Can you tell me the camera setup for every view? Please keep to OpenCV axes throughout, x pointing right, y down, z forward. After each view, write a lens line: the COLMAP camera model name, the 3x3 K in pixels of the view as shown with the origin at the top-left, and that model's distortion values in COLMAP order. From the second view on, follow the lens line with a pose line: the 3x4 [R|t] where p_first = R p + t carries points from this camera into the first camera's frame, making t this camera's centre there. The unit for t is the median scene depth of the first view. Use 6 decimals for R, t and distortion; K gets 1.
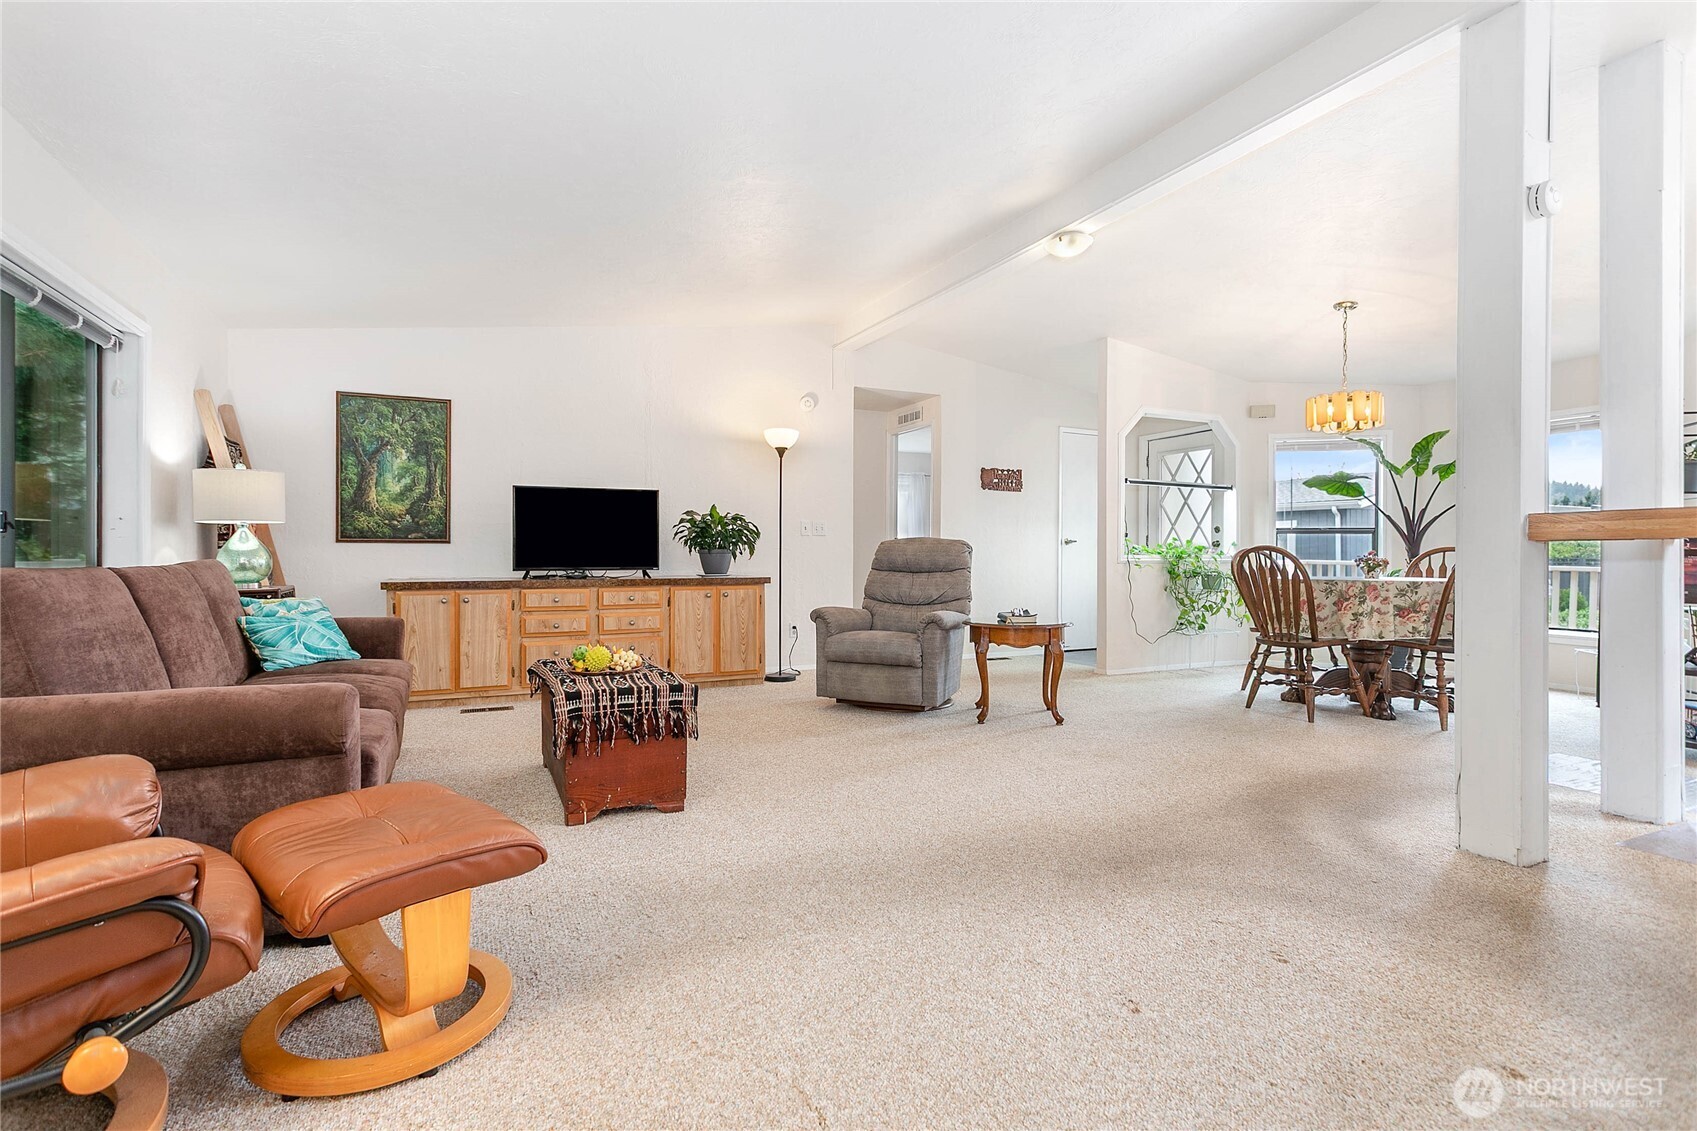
lens RADIAL K [[804.8, 0, 845.6], [0, 804.8, 555.2], [0, 0, 1]] dist [0.002020, 0.000207]
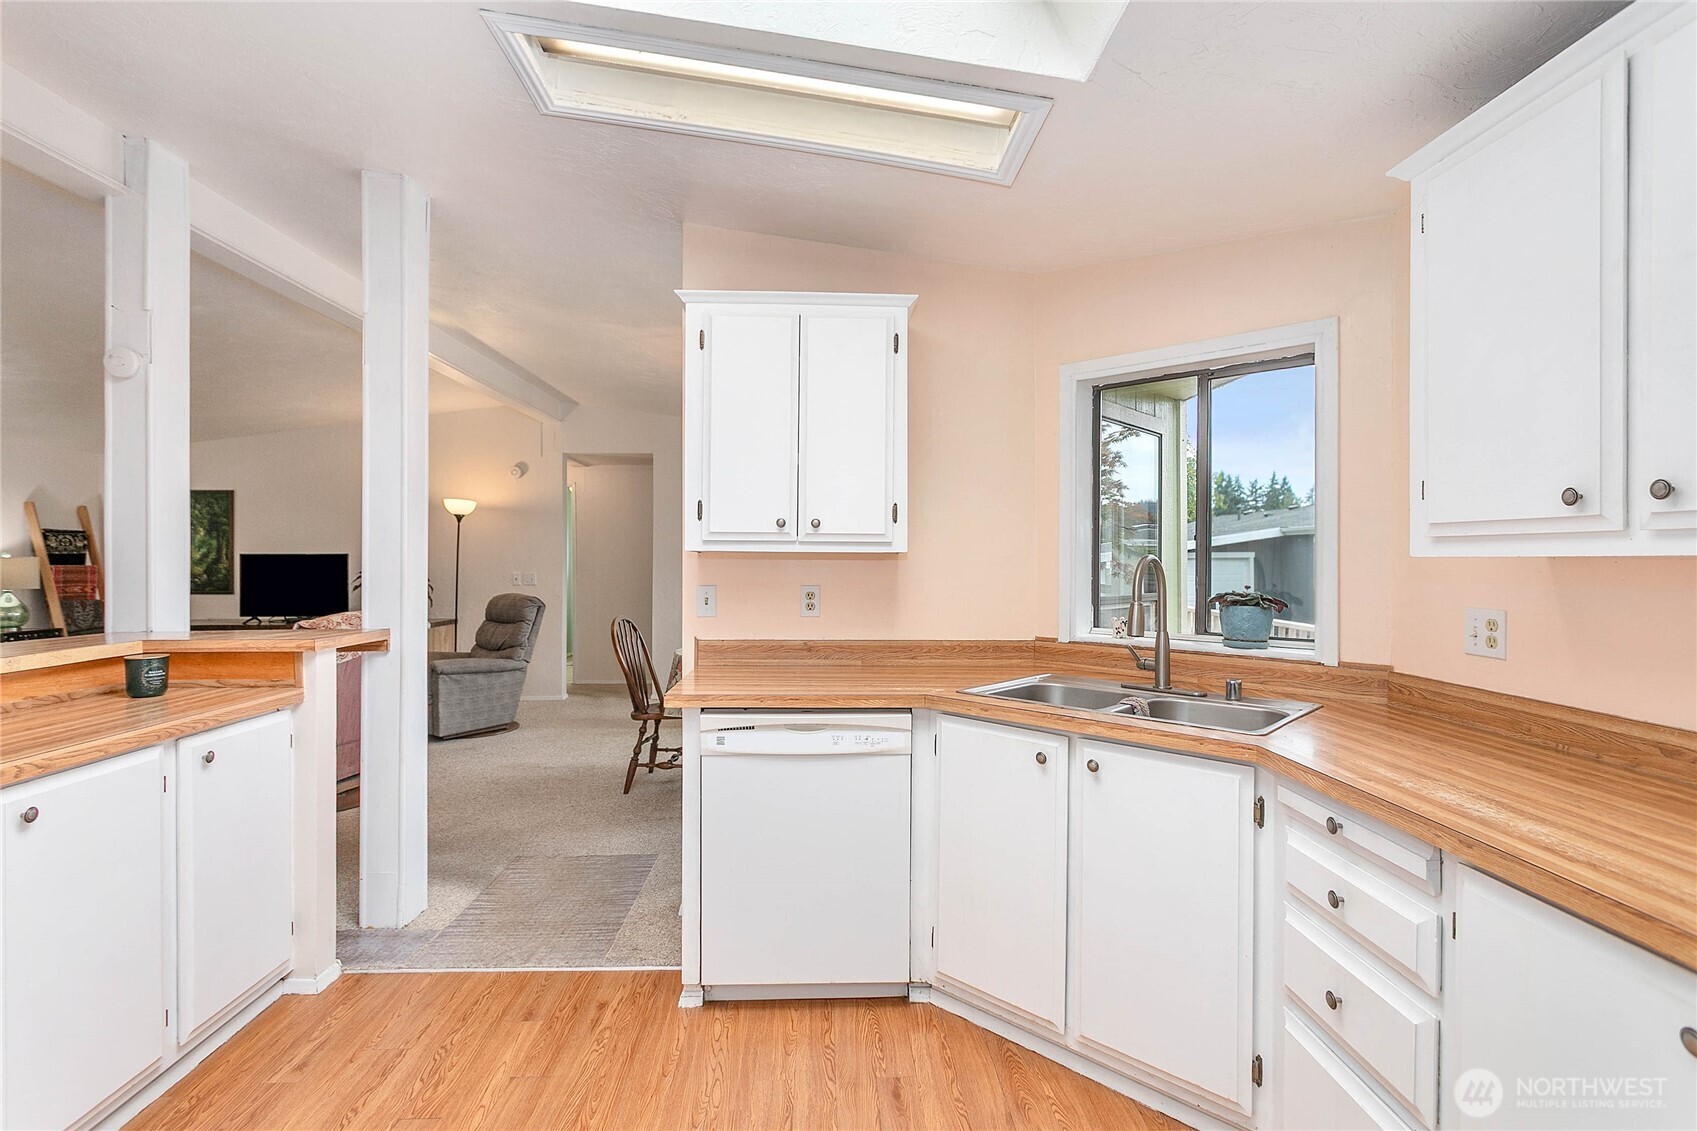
lens RADIAL K [[809.6, 0, 848.5], [0, 809.6, 558.9], [0, 0, 1]] dist [0.000270, -0.000158]
pose [[0.919328, -0.000835, -0.393491, 1.070159], [-0.000969, 0.999990, -0.004387, -0.073204], [0.393491, 0.004415, 0.919318, 0.144195]]
